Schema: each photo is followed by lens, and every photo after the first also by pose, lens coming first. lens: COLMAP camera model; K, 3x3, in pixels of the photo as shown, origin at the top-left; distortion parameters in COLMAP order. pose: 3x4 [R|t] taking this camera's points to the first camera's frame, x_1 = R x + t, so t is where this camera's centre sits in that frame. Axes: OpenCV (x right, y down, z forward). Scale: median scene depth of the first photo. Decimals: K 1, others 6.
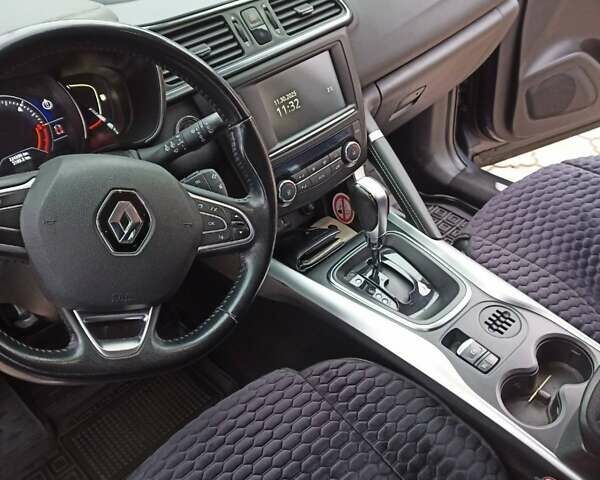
lens RADIAL K [[608.3, 0, 300.0], [0, 608.3, 240.0], [0, 0, 1]] dist [0.036415, -0.006491]
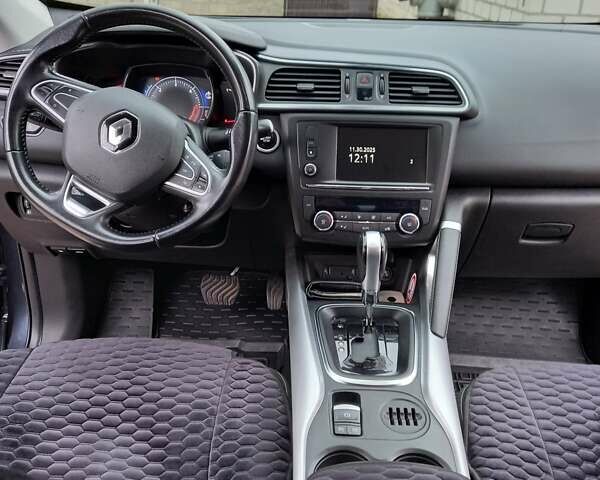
lens RADIAL K [[585.4, 0, 297.7], [0, 585.4, 236.7], [0, 0, 1]] dist [0.049084, -0.016128]
pose [[0.698805, 0.366845, -0.614082, 0.665835], [-0.506366, 0.860055, -0.062441, 0.039142], [0.505238, 0.354584, 0.786768, 0.143057]]
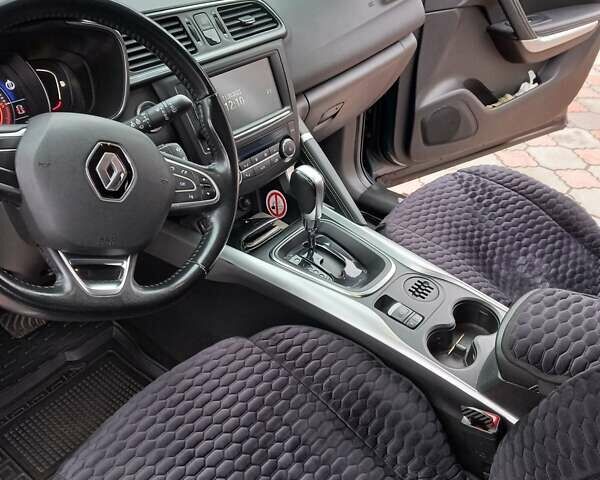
lens RADIAL K [[585.4, 0, 297.7], [0, 585.4, 236.7], [0, 0, 1]] dist [0.049084, -0.016128]
pose [[0.985716, 0.000126, 0.168416, -0.092509], [0.013652, 0.996649, -0.080644, 0.123414], [-0.167862, 0.081792, 0.982412, -0.062734]]
